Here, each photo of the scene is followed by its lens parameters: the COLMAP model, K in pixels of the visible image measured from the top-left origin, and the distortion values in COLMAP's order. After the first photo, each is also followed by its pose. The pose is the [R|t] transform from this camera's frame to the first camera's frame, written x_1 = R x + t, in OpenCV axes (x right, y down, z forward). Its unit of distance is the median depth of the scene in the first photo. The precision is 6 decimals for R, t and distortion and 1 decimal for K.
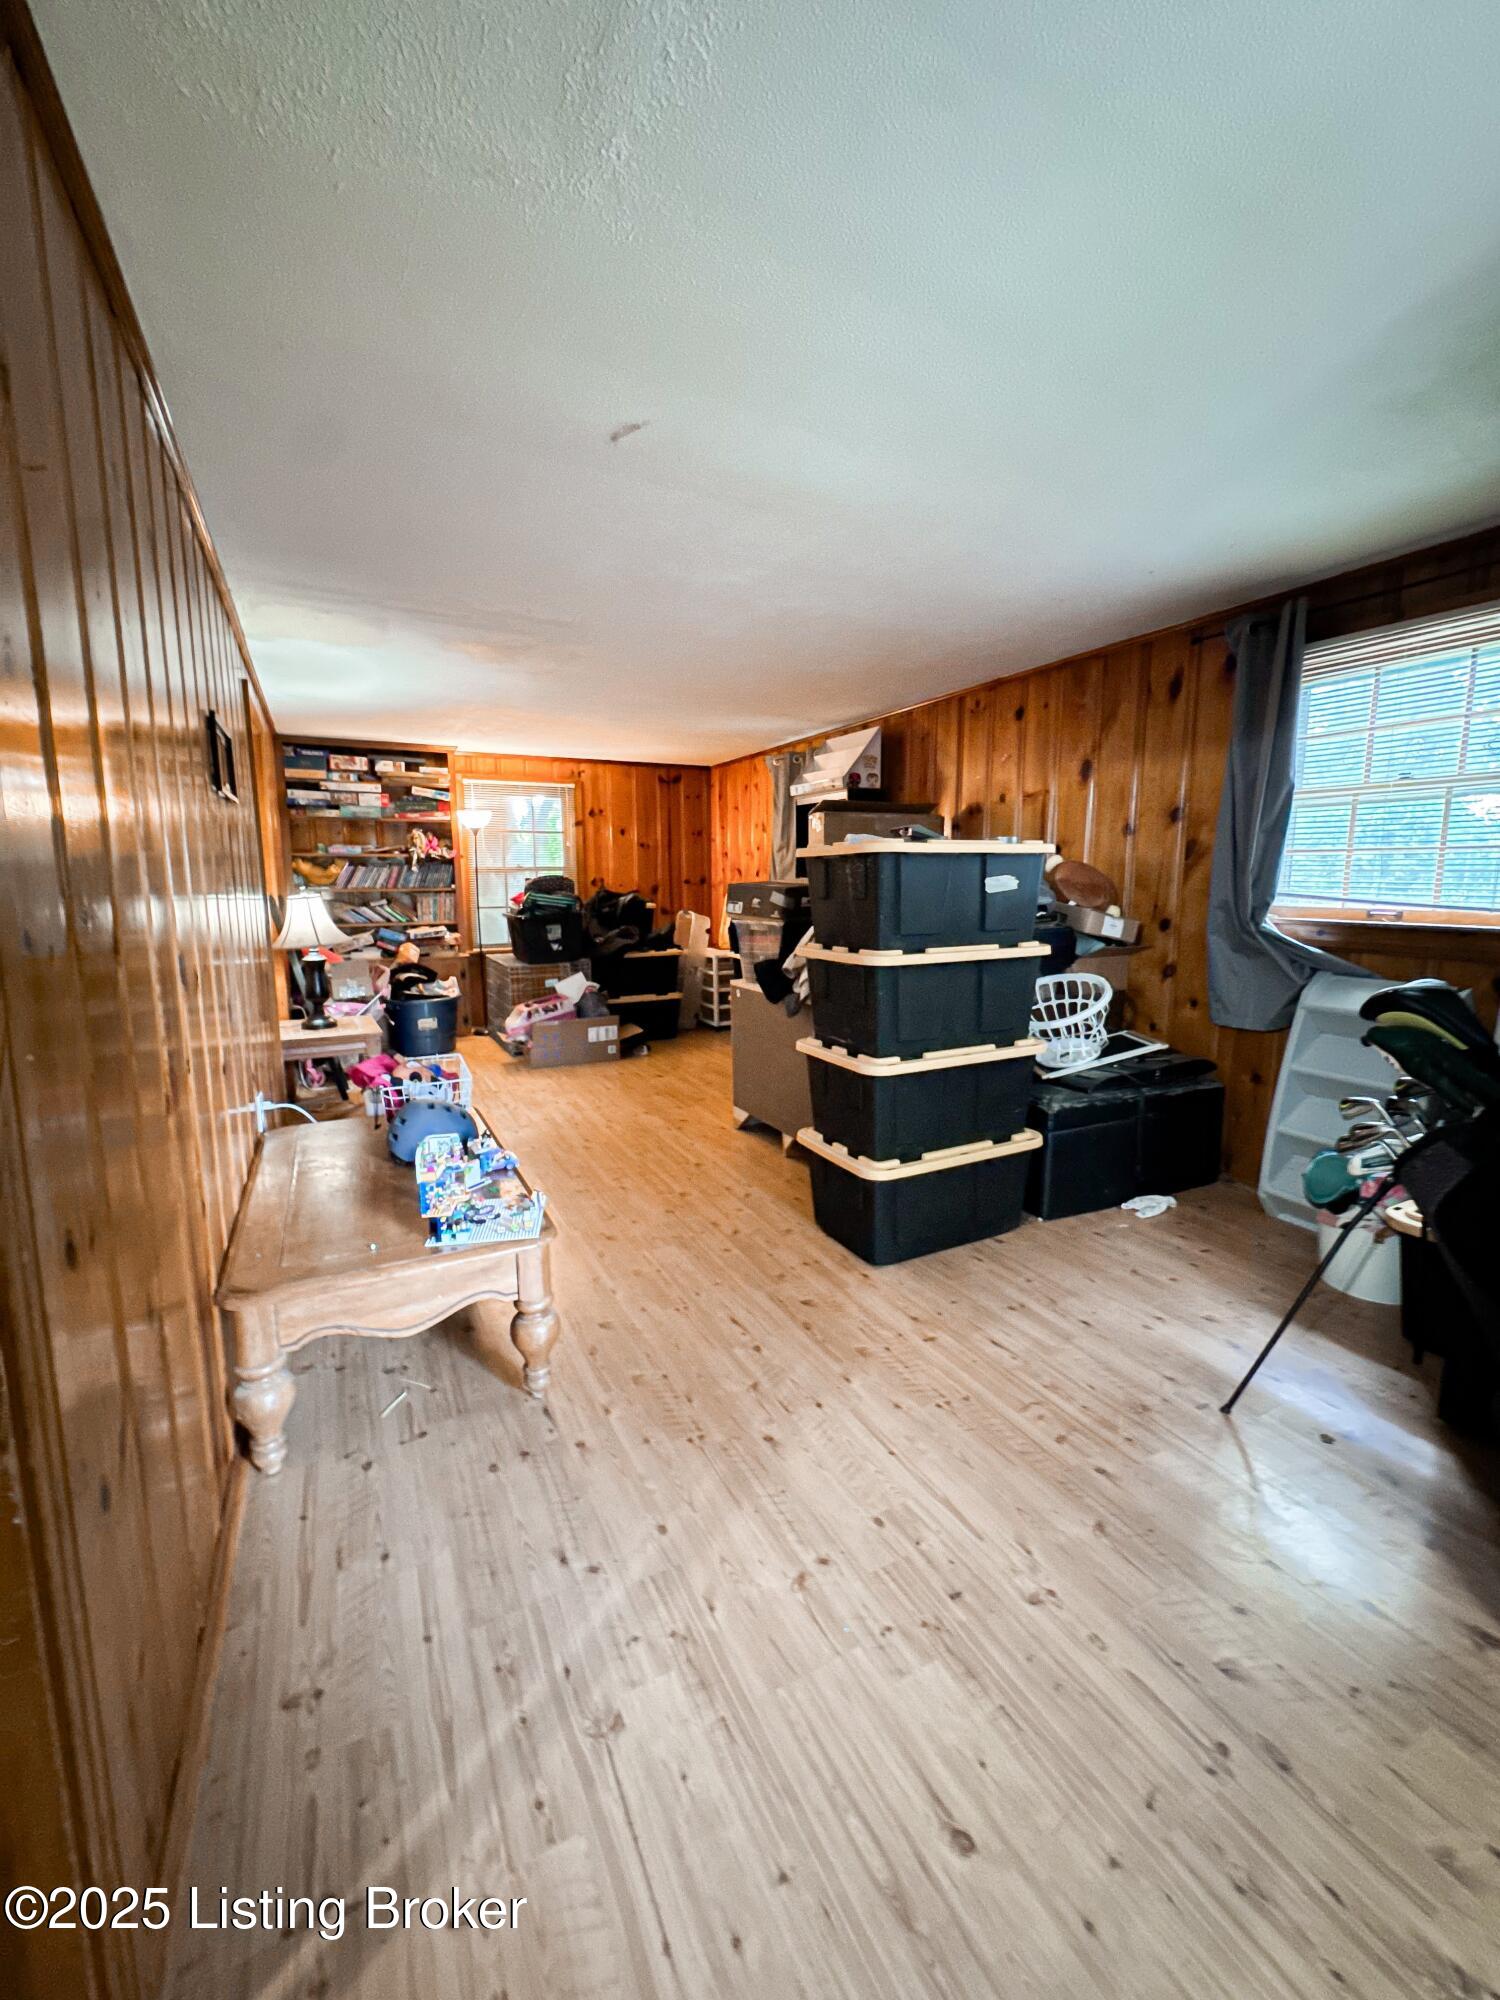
lens RADIAL K [[807.4, 0, 760.2], [0, 807.4, 992.3], [0, 0, 1]] dist [-0.001292, 0.000613]
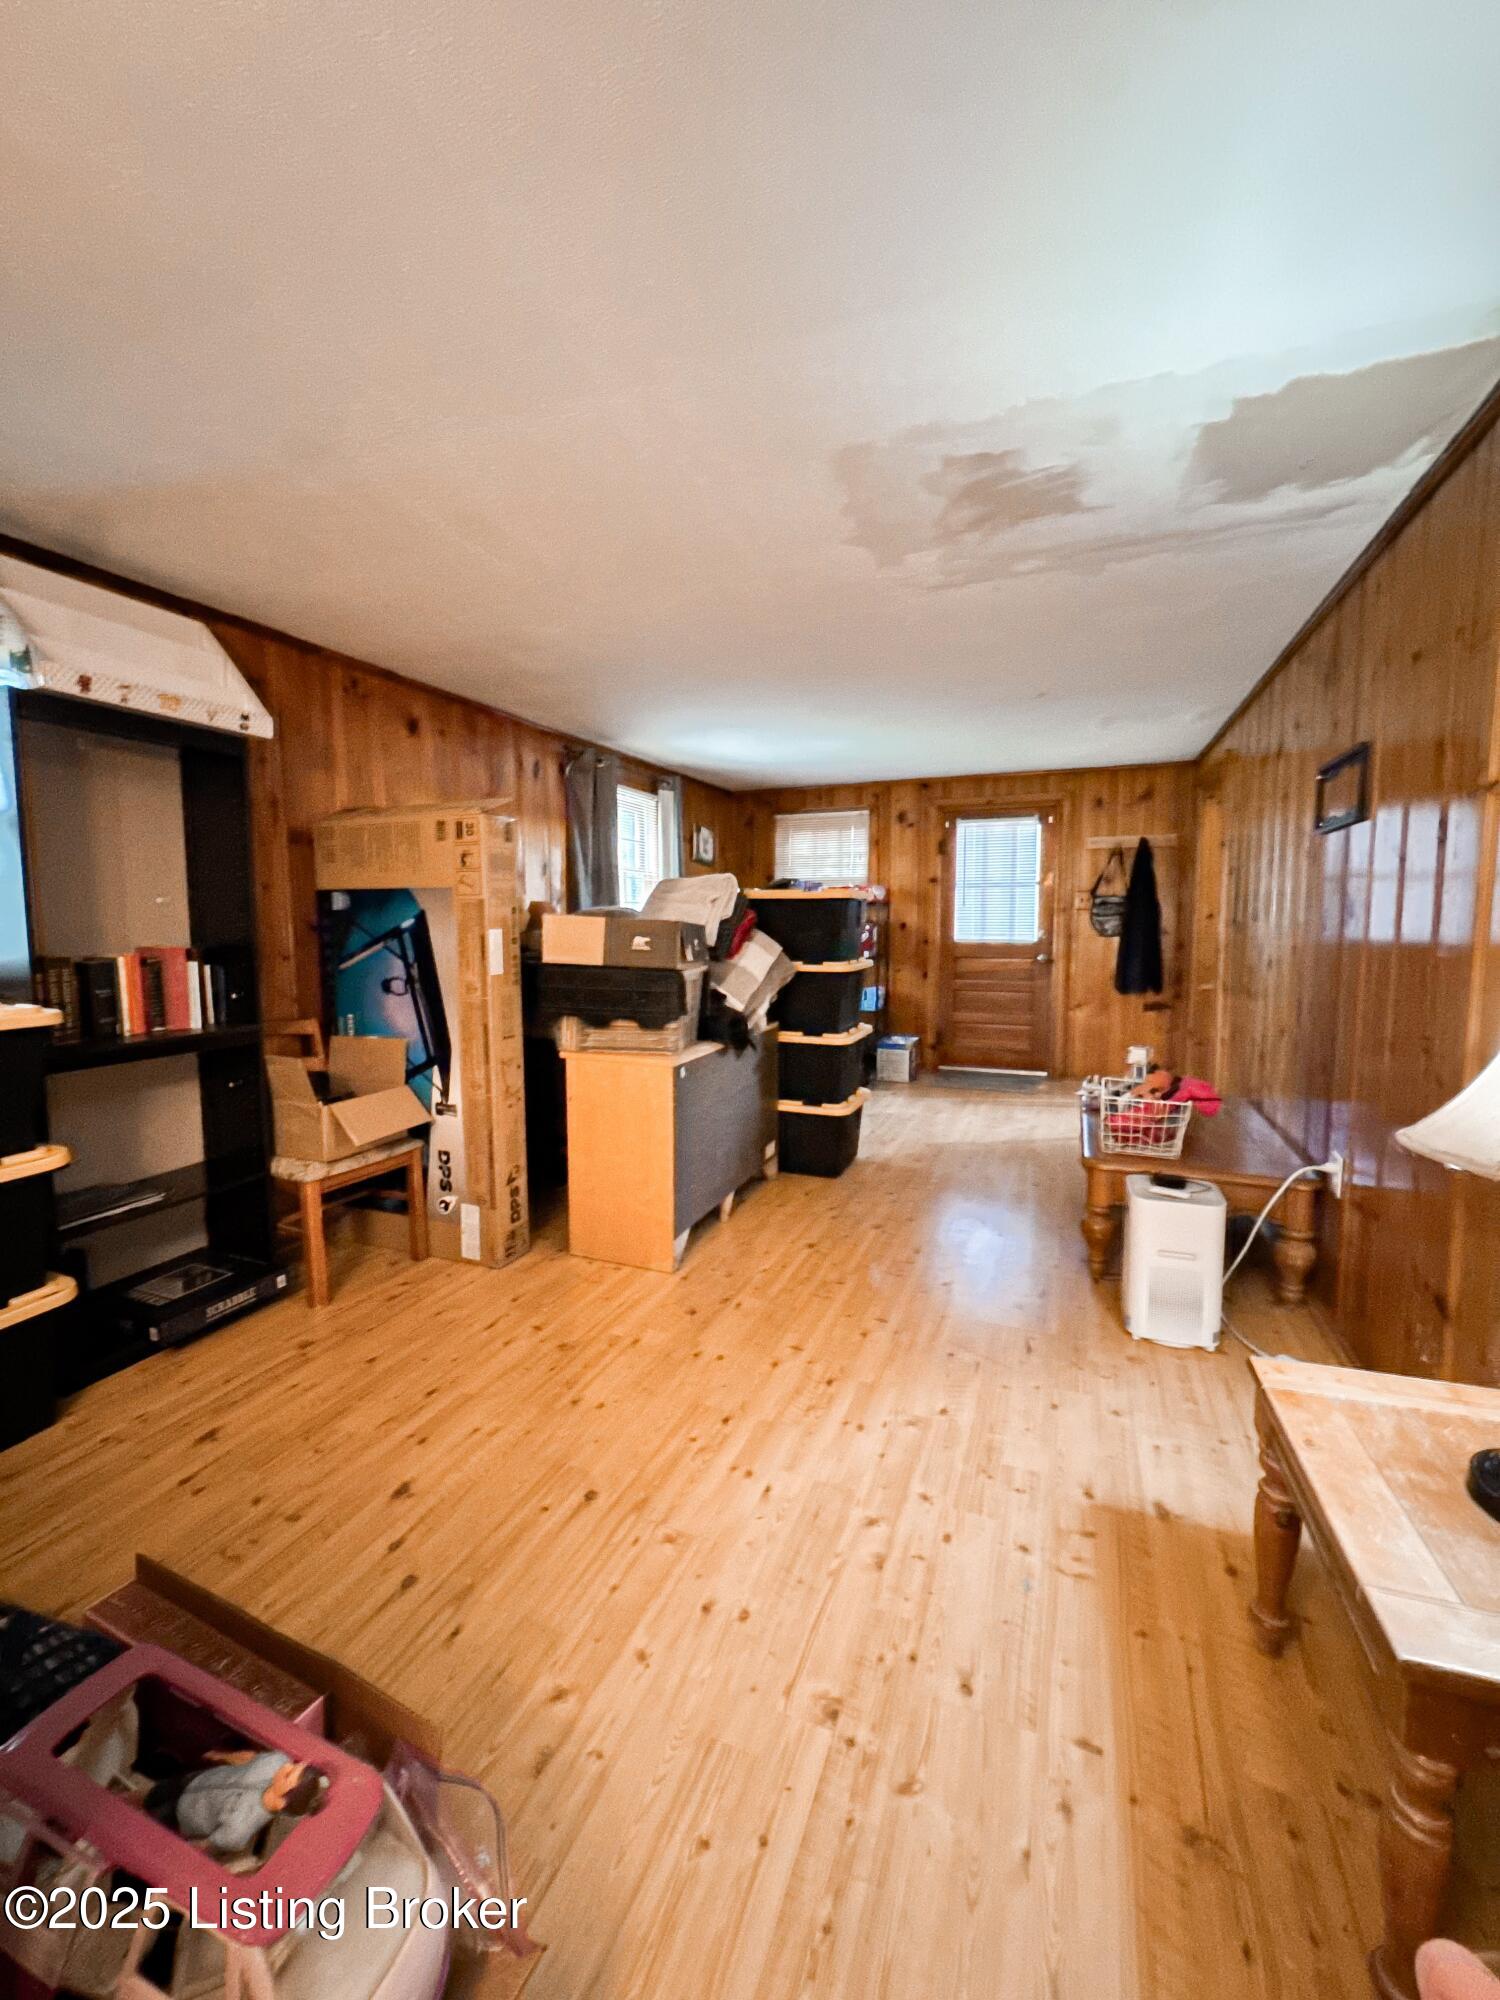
lens RADIAL K [[807.4, 0, 756.2], [0, 807.4, 1000.0], [0, 0, 1]] dist [-0.001292, 0.000613]
pose [[-0.650899, -0.048619, 0.757606, -0.601830], [0.133337, 0.975113, 0.177134, -0.172182], [-0.747363, 0.216314, -0.628217, 1.383441]]
